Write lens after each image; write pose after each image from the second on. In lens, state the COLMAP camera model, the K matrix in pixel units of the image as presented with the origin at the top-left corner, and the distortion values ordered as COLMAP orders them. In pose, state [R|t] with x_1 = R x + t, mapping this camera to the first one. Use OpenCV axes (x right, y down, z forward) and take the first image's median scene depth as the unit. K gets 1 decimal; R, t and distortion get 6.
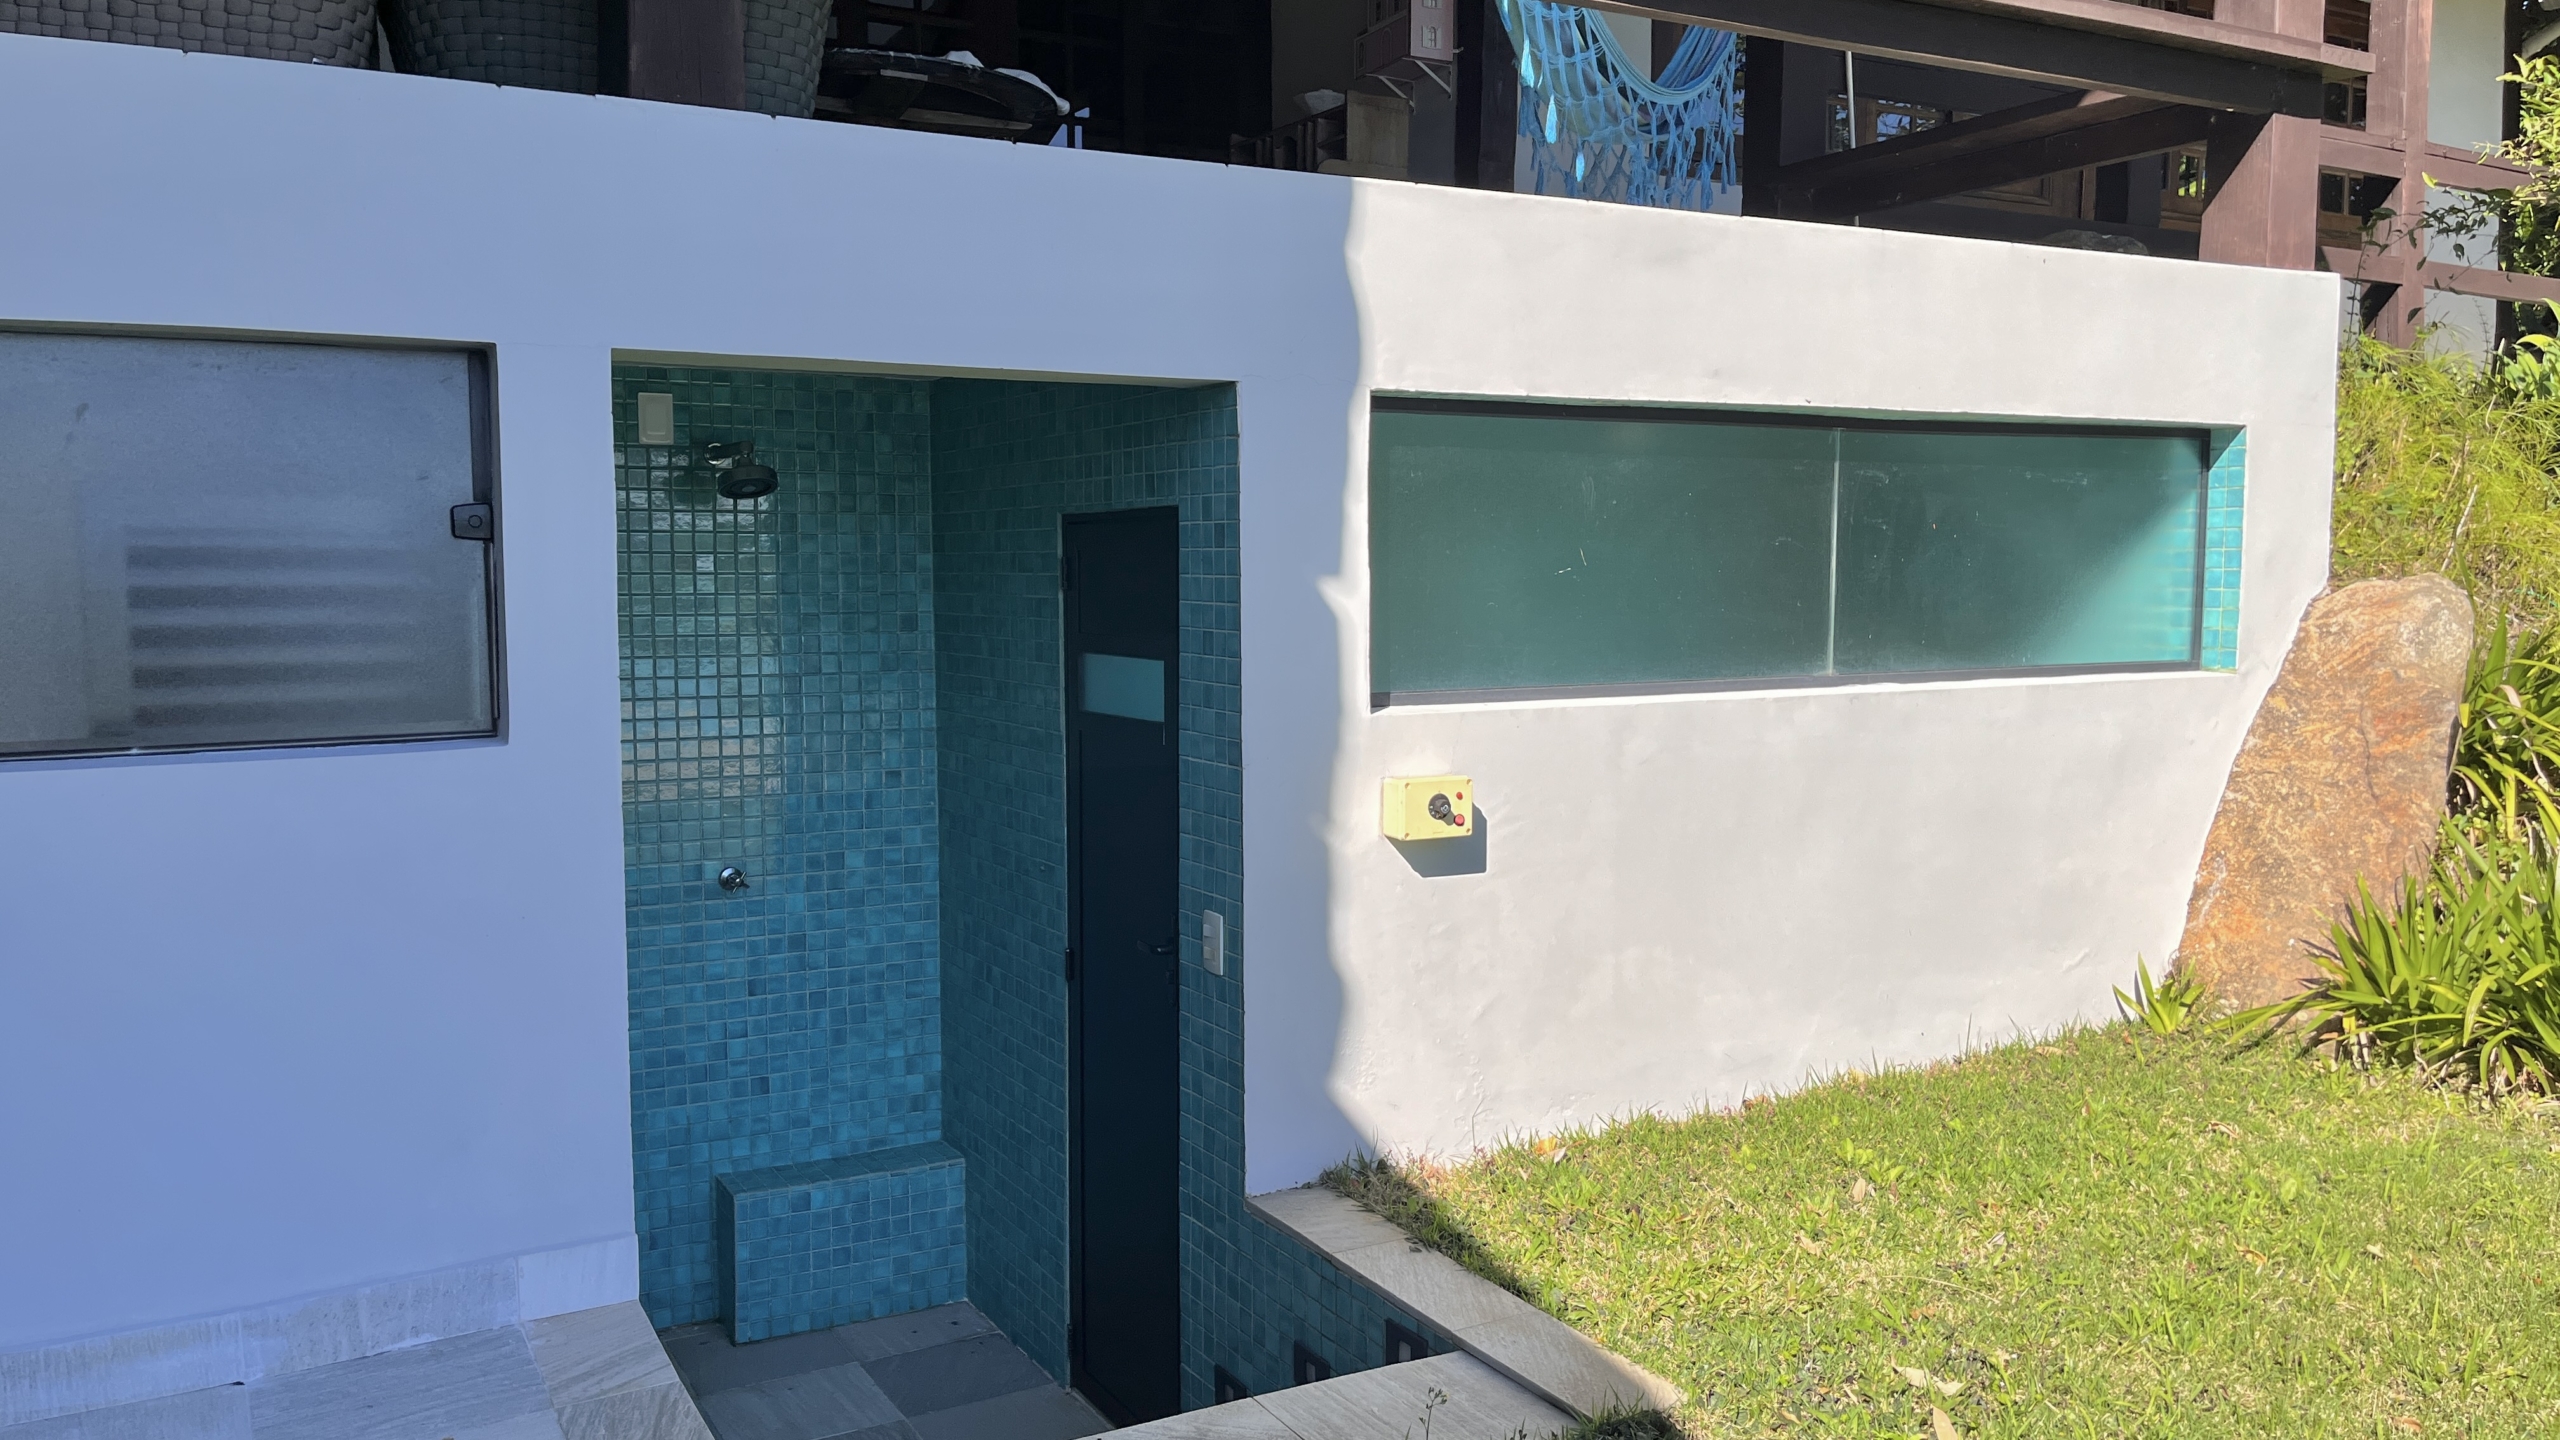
lens RADIAL K [[1936.8, 0, 1280.5], [0, 1936.8, 717.2], [0, 0, 1]] dist [0.071590, -0.088518]
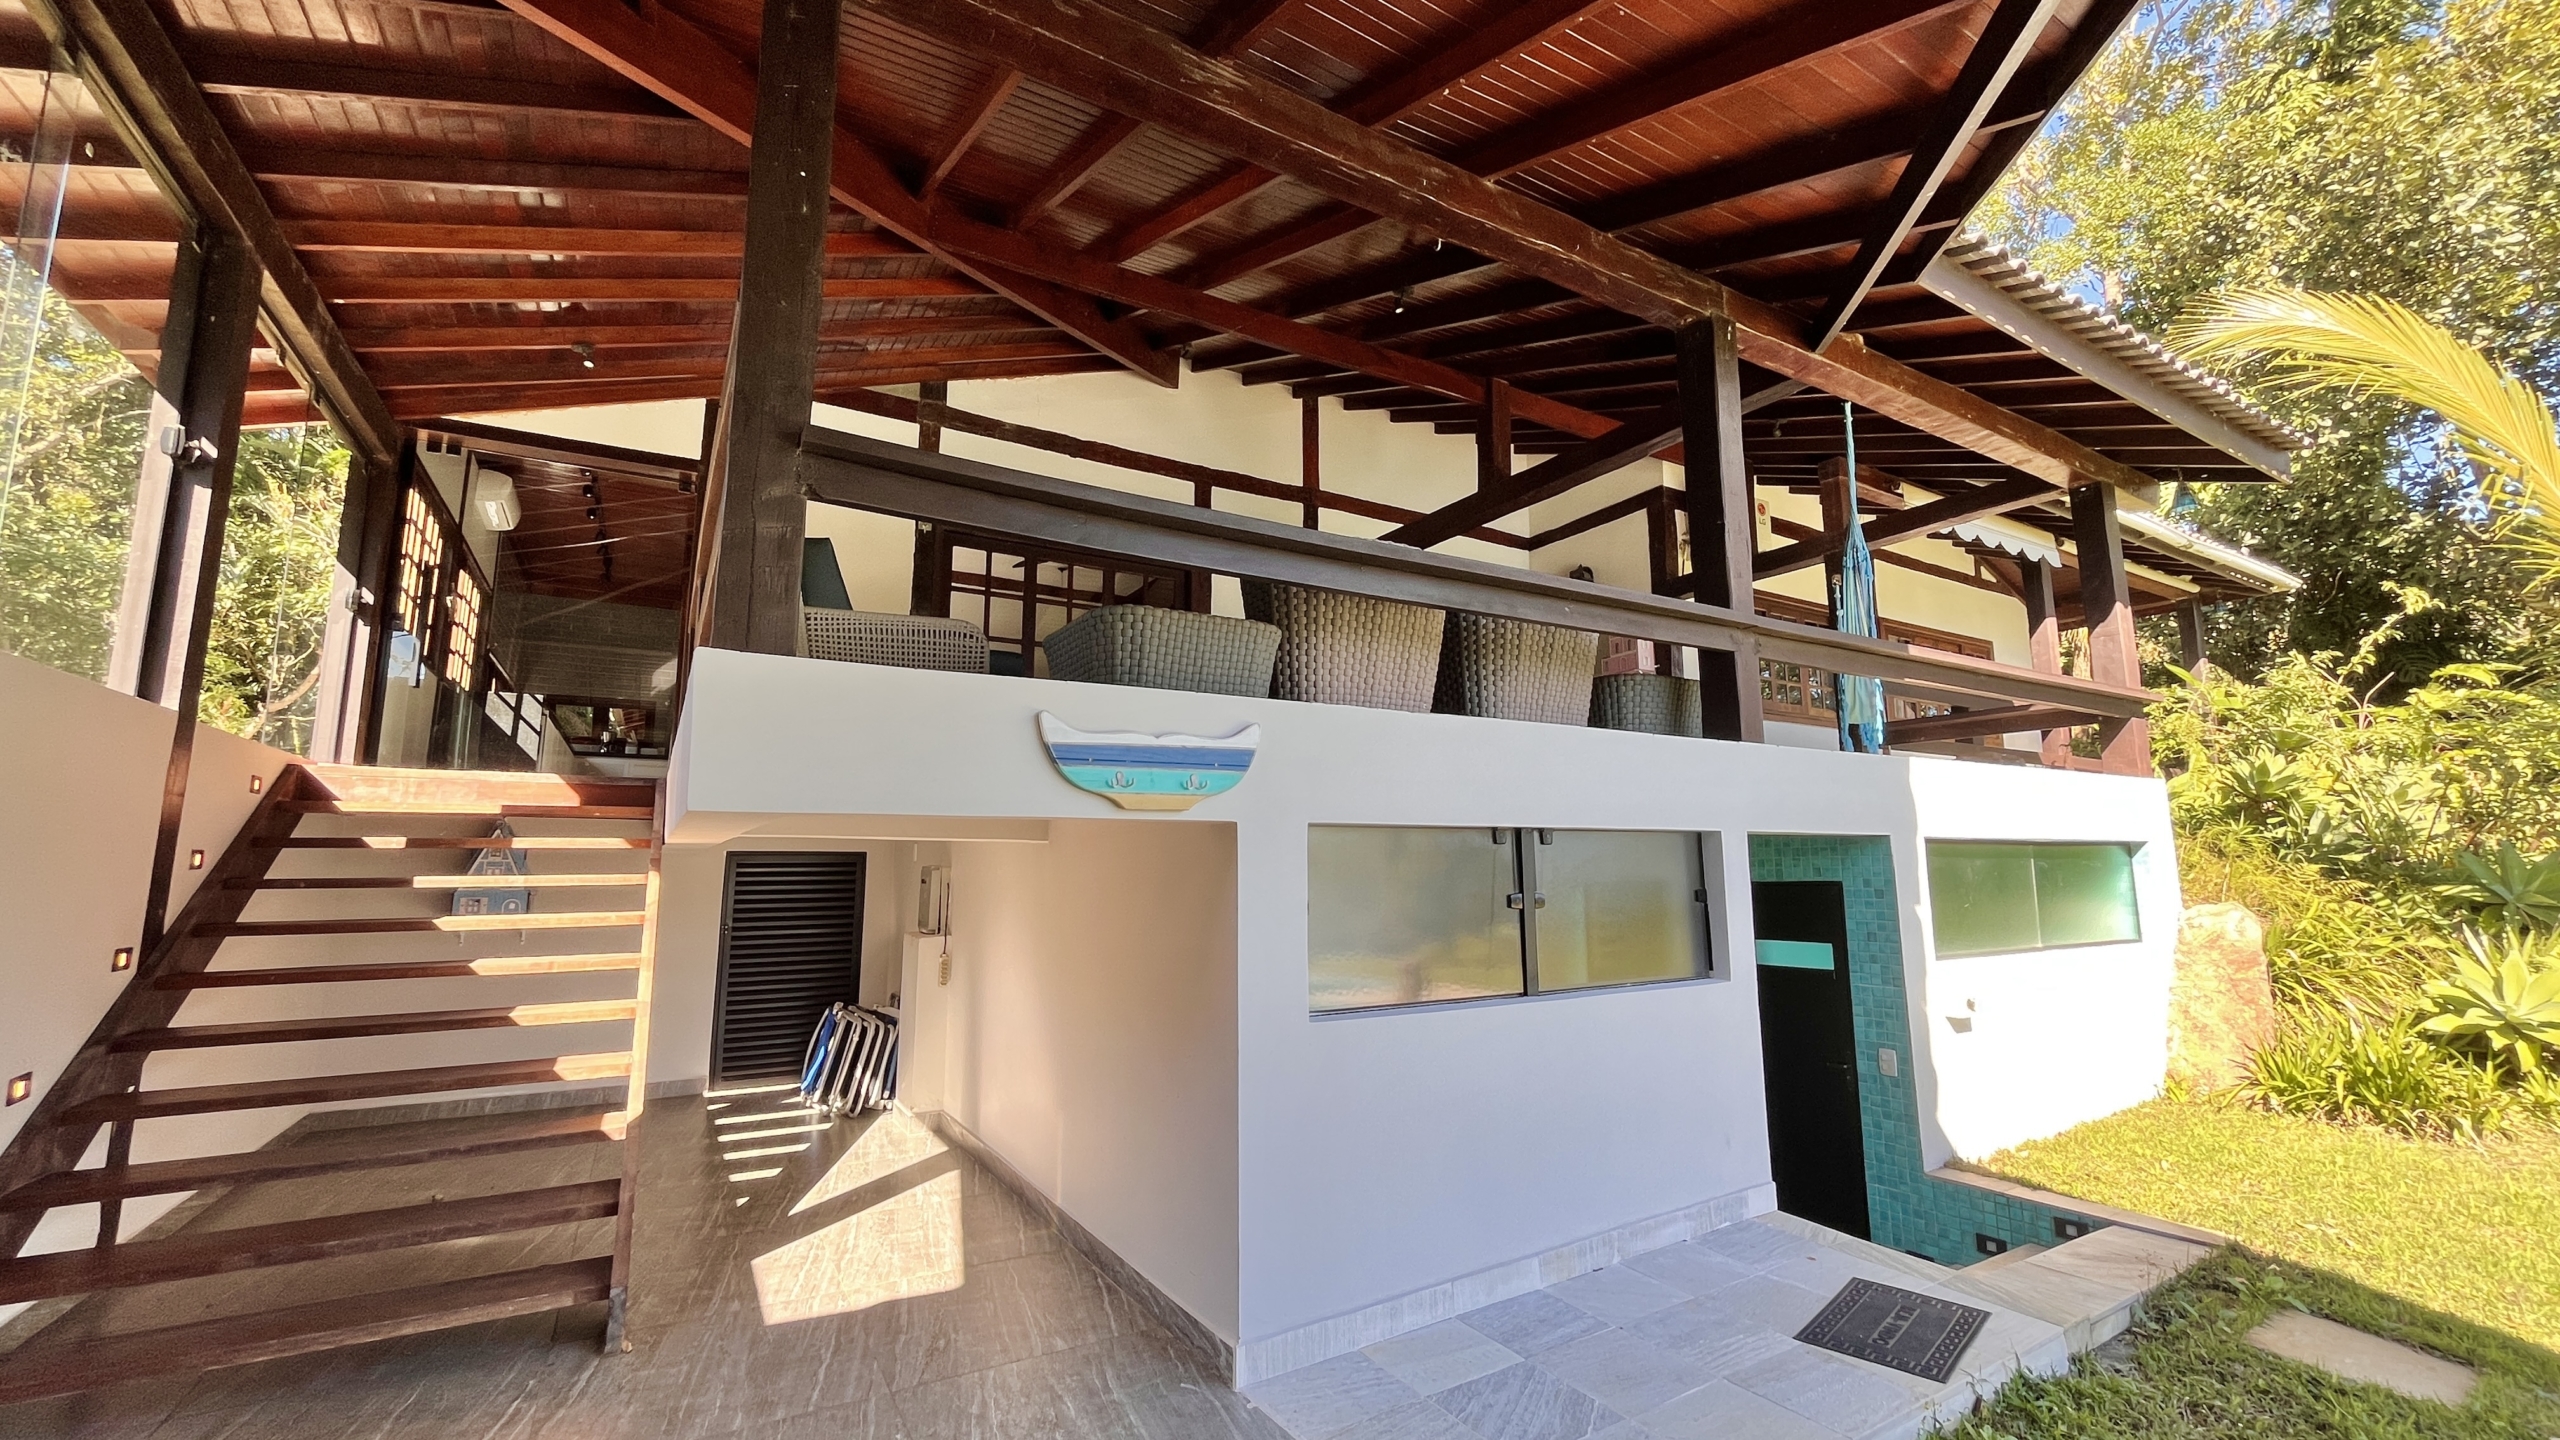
lens RADIAL K [[1035.2, 0, 1275.8], [0, 1035.2, 718.4], [0, 0, 1]] dist [-0.001751, 0.001145]
pose [[0.999376, 0.002736, 0.035206, -0.708653], [0.005275, 0.974243, -0.225440, -0.013716], [-0.034916, 0.225485, 0.973621, -0.282865]]
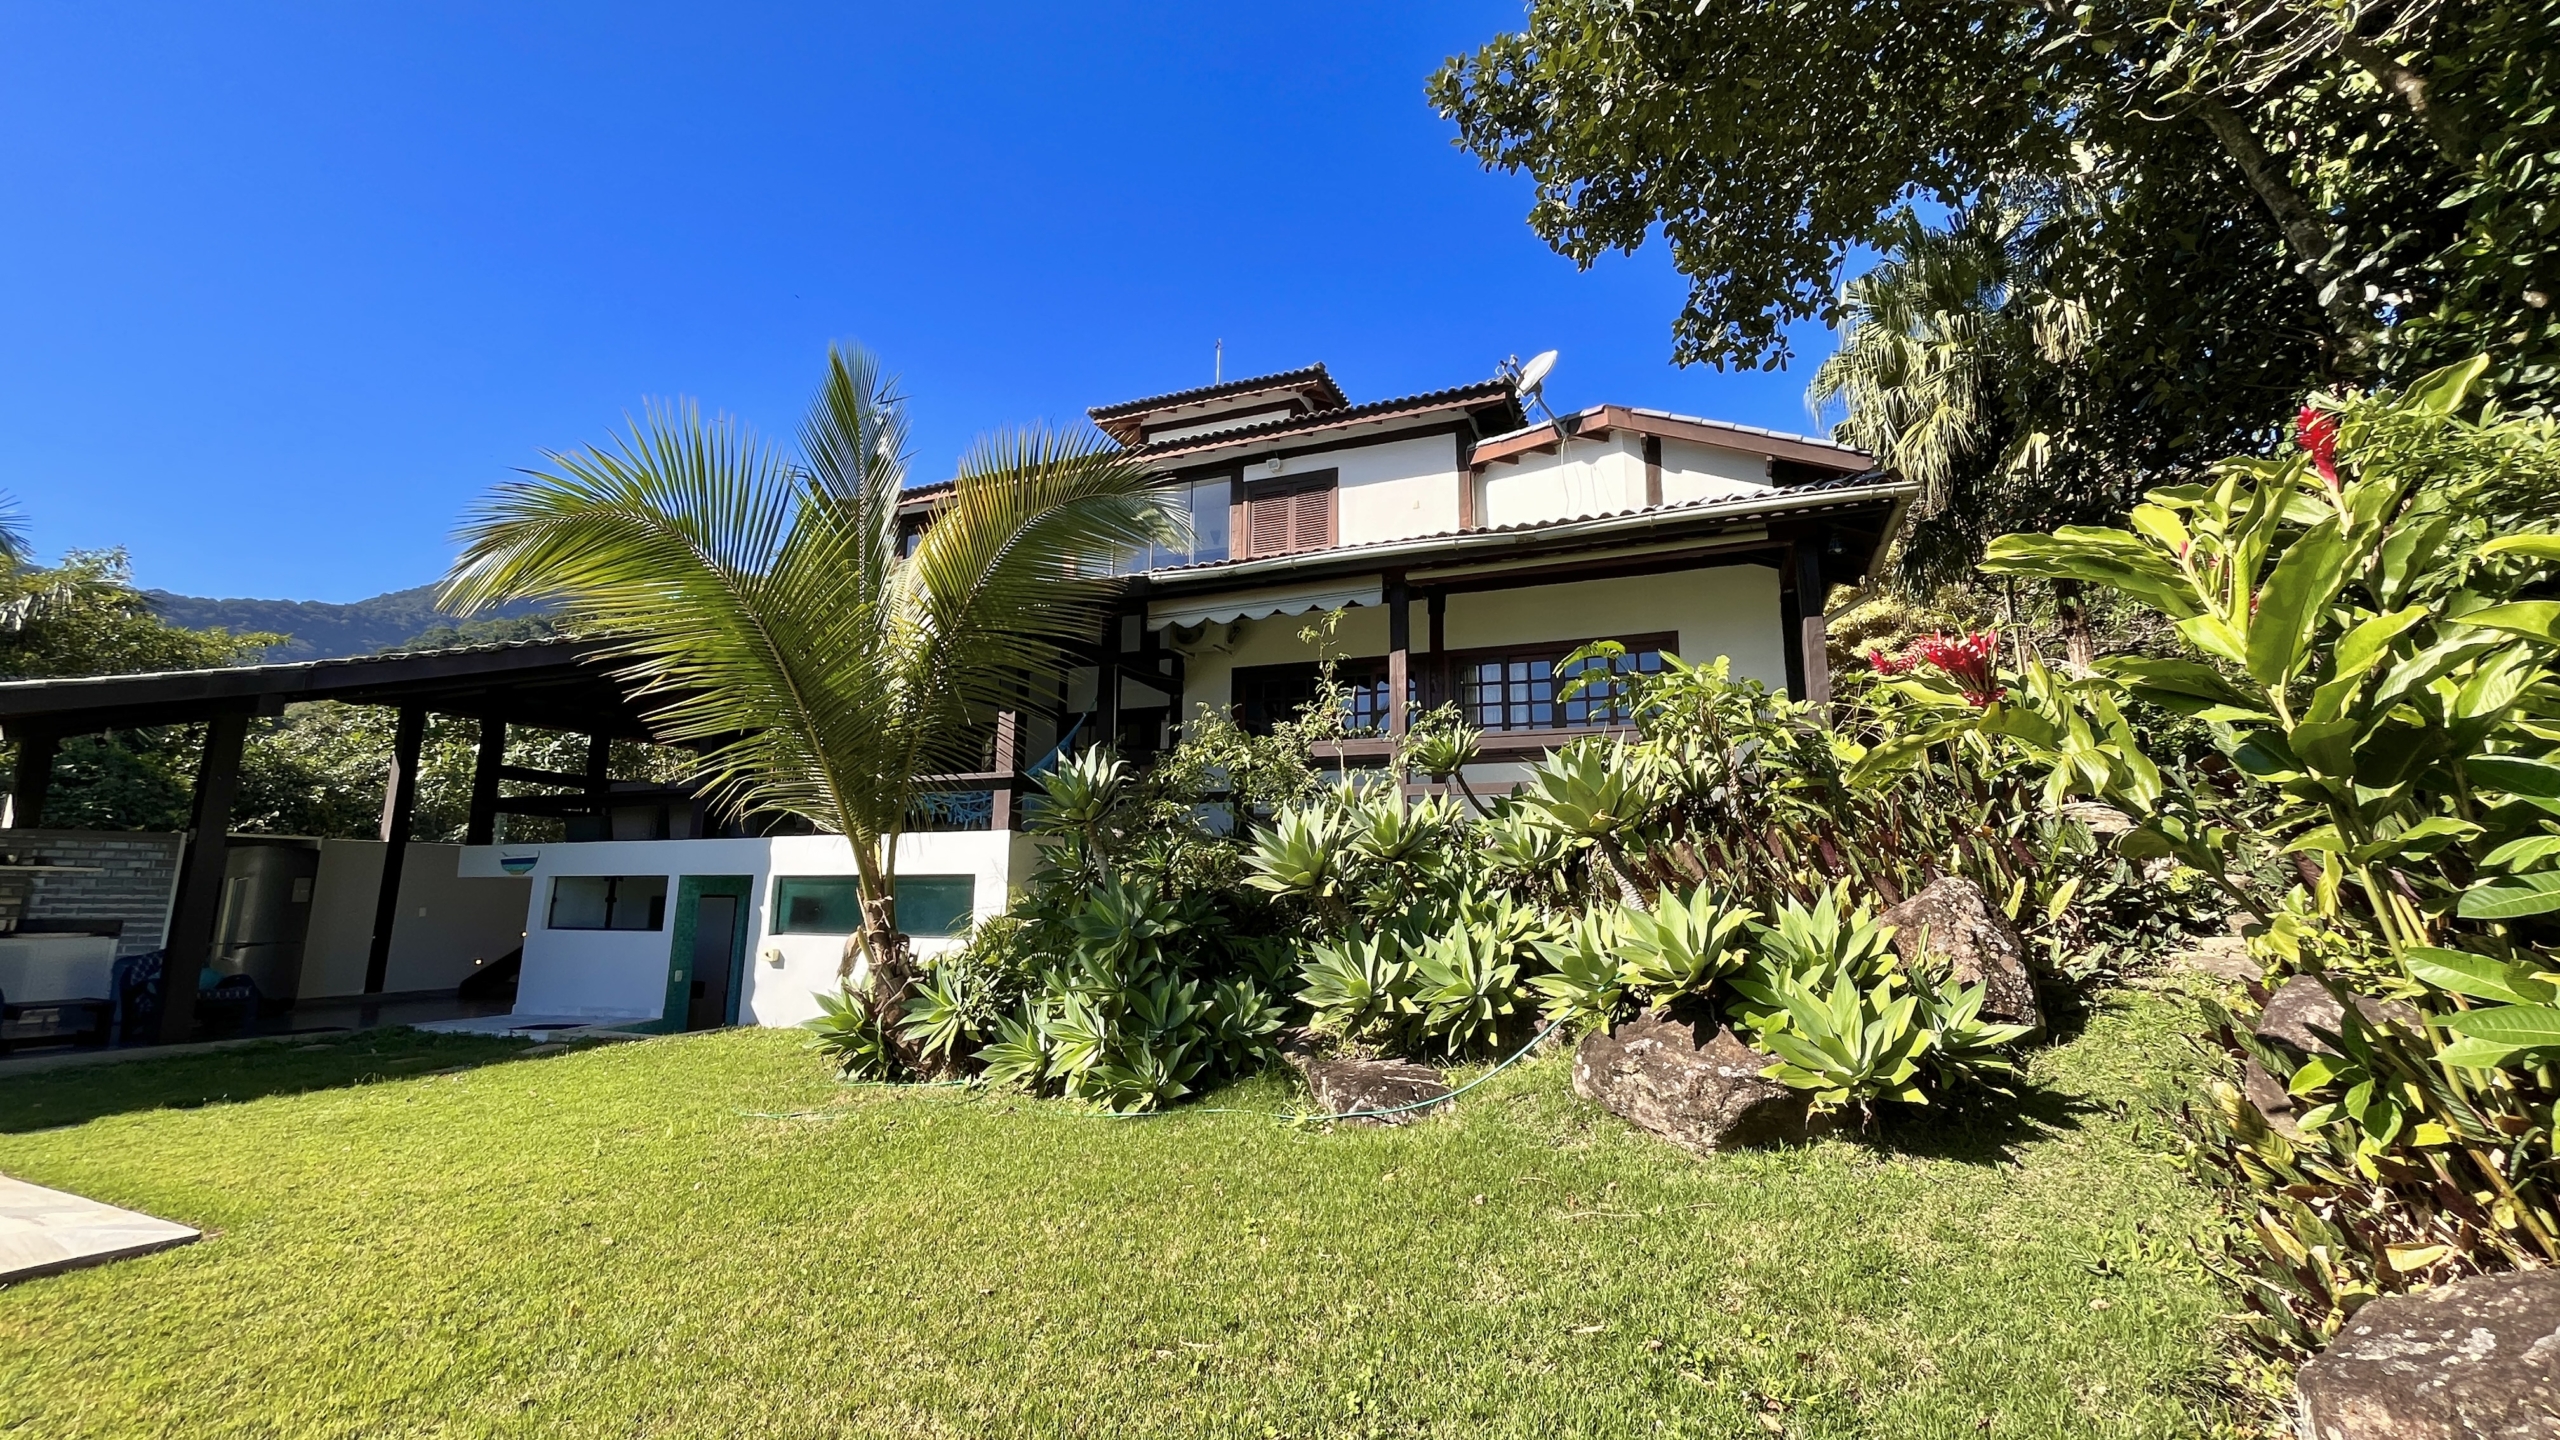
lens RADIAL K [[1035.2, 0, 1282.8], [0, 1035.2, 712.9], [0, 0, 1]] dist [-0.001751, 0.001145]
pose [[0.622359, -0.132604, -0.771418, 2.649740], [-0.071898, 0.971694, -0.225036, -0.051090], [0.779423, 0.195516, 0.595209, 0.236318]]
